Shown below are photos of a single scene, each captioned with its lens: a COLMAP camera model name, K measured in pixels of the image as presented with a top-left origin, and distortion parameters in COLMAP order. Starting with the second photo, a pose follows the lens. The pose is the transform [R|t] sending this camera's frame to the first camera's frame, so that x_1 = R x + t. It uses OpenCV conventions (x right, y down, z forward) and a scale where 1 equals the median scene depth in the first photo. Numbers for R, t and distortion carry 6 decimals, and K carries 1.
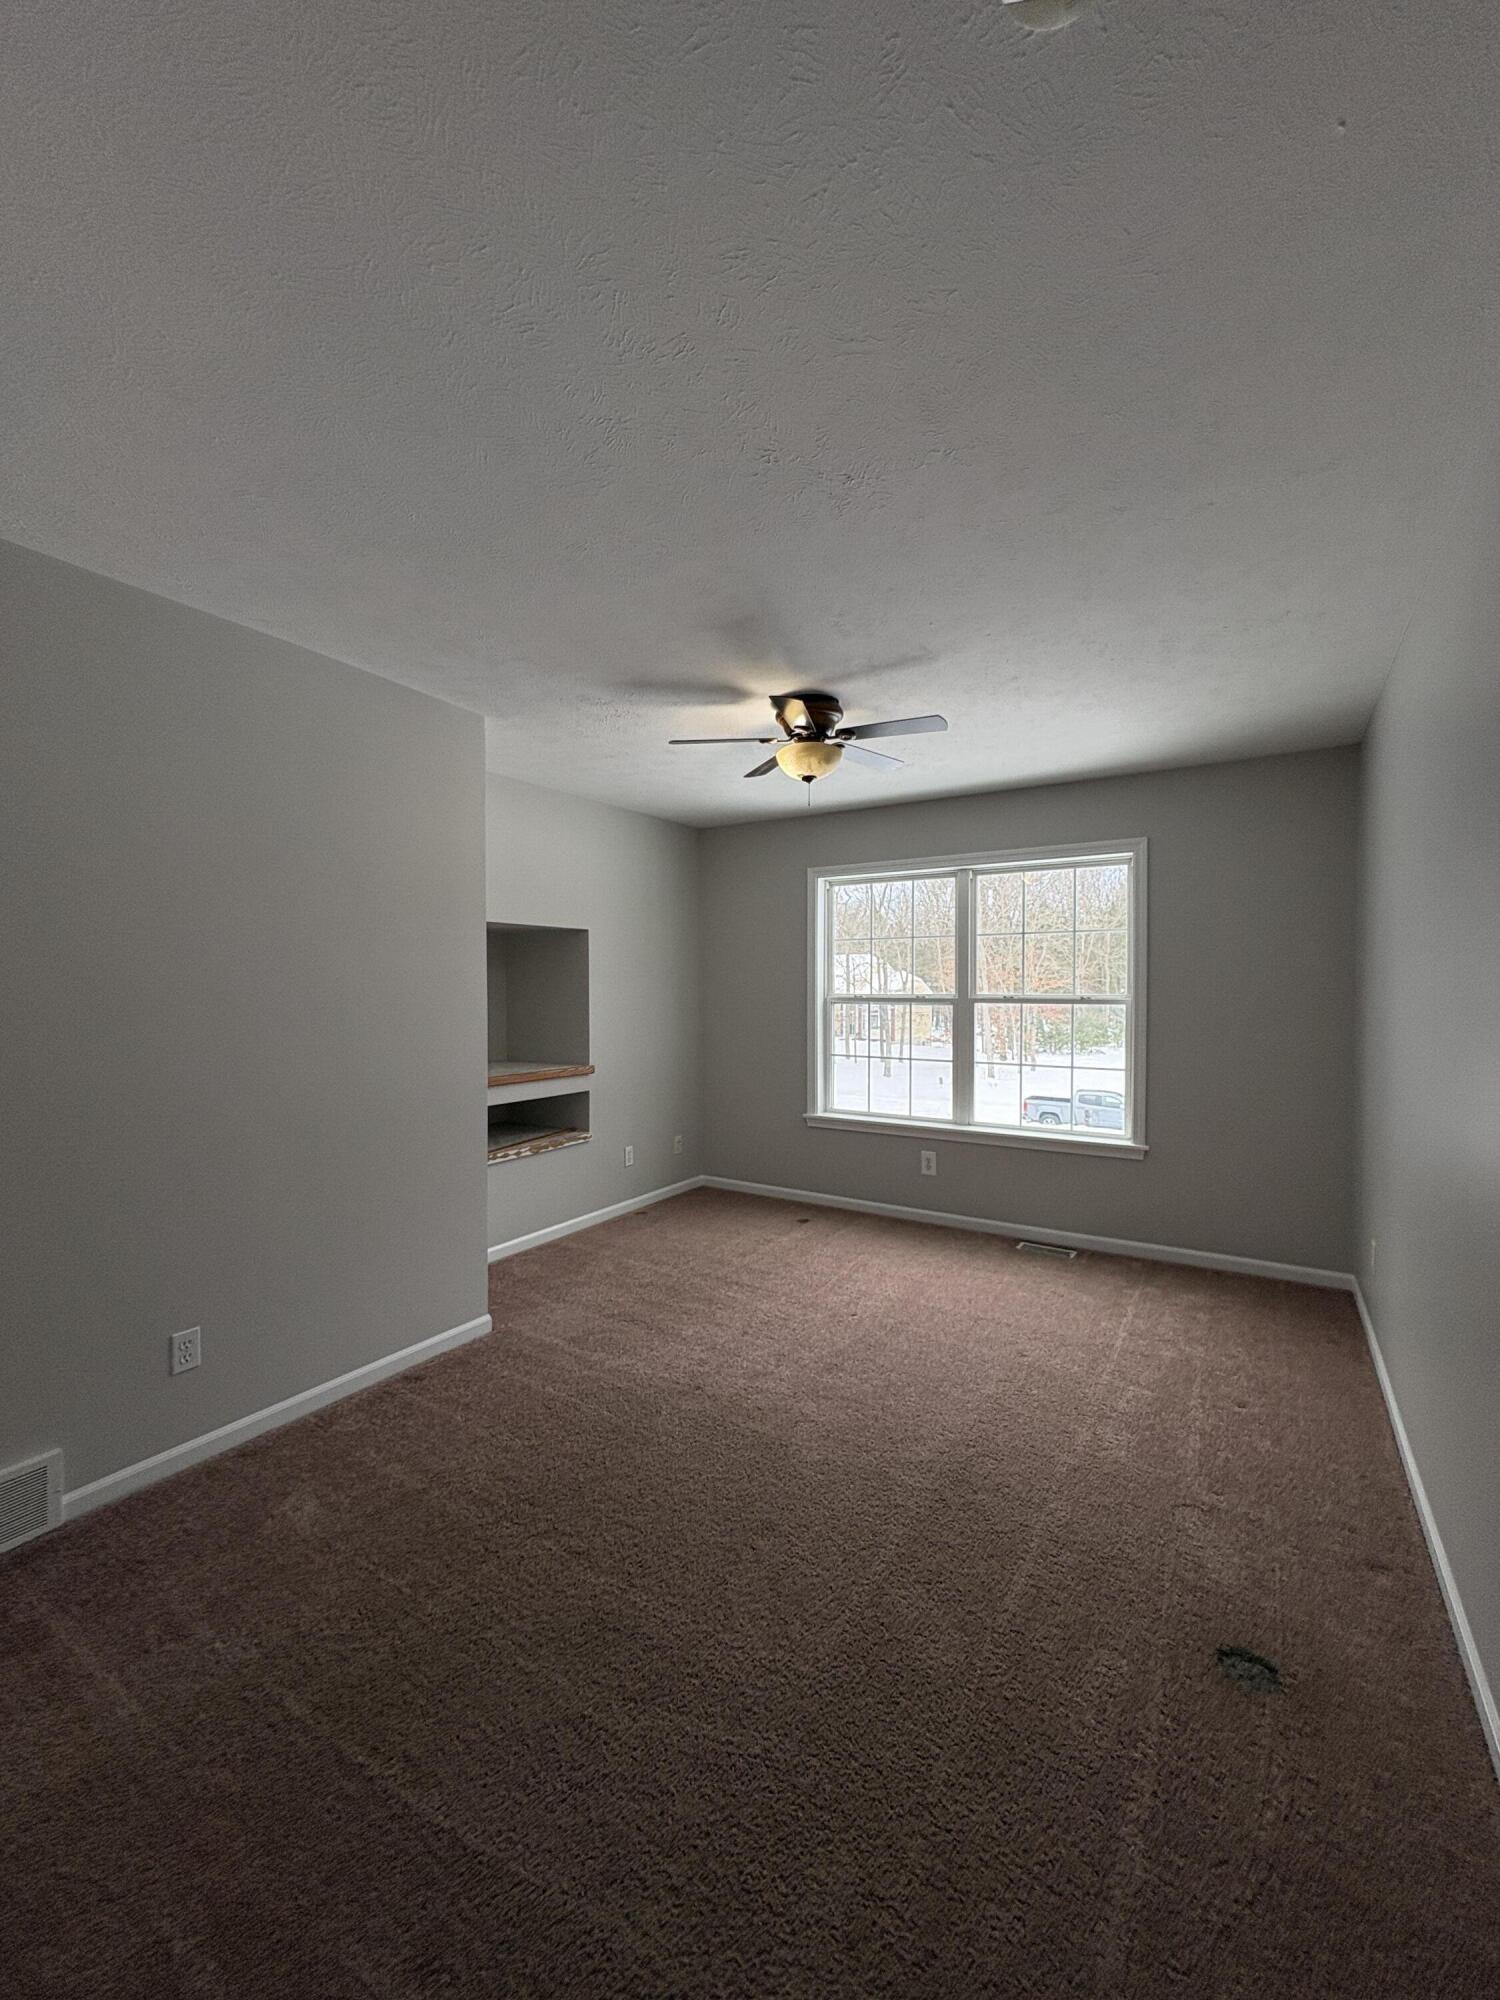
lens RADIAL K [[598.7, 0, 762.7], [0, 598.7, 1001.1], [0, 0, 1]] dist [-0.001572, -0.000023]
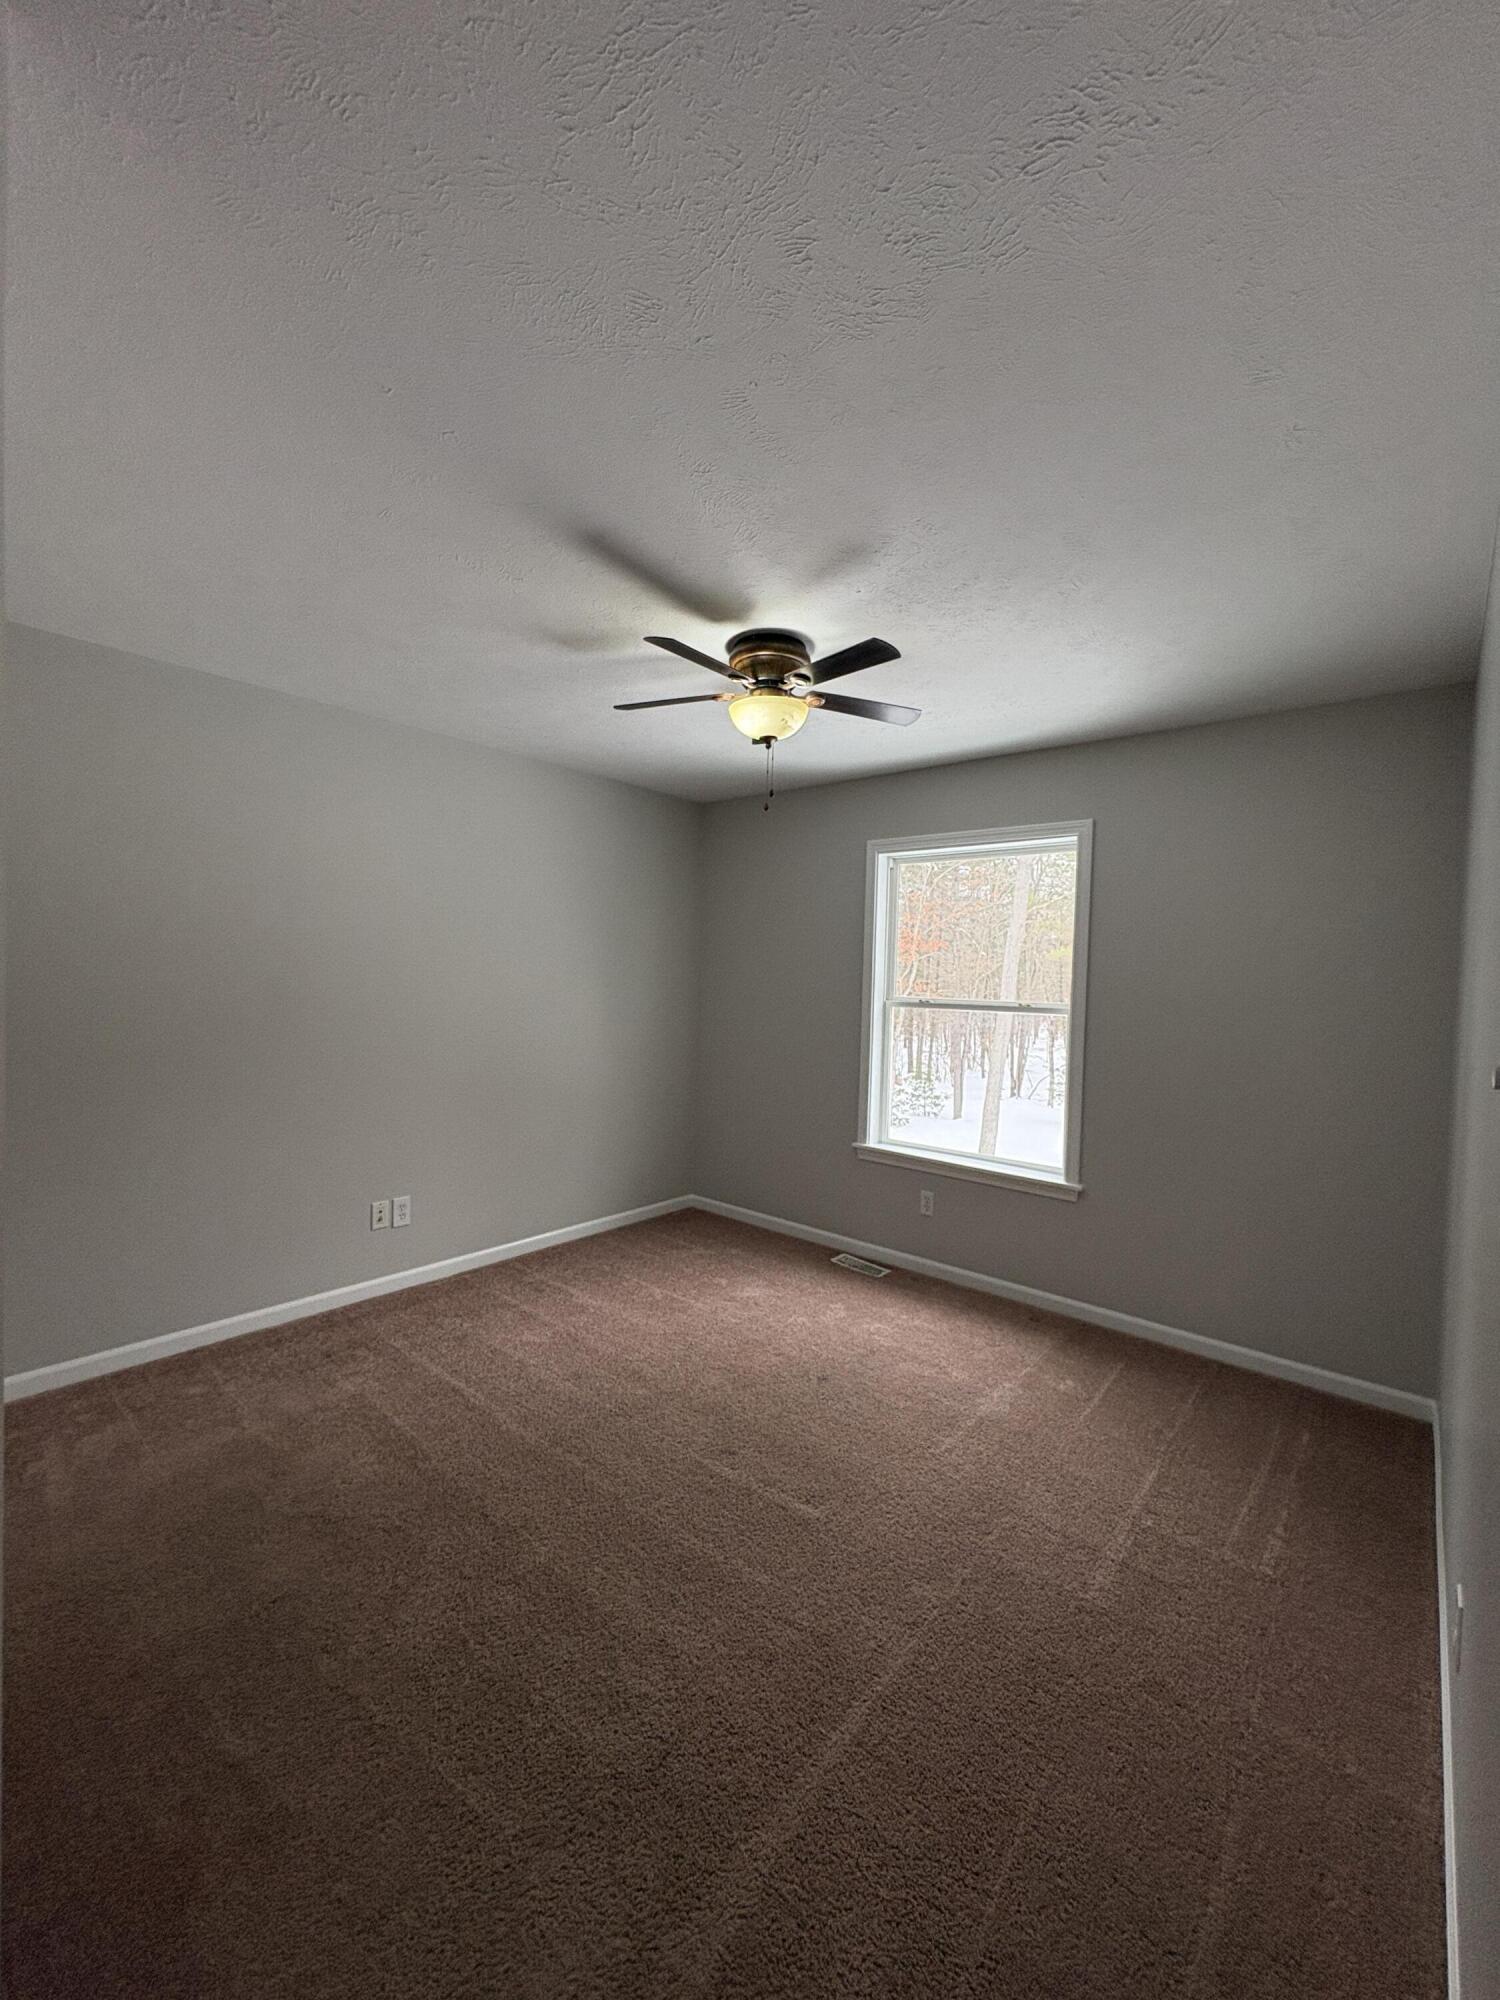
lens RADIAL K [[796.4, 0, 734.5], [0, 796.4, 989.4], [0, 0, 1]] dist [0.000469, 0.000069]
pose [[0.963624, 0.038998, -0.264402, 0.401625], [-0.043982, 0.998948, -0.012957, 0.003992], [0.263619, 0.024114, 0.964325, -0.183690]]
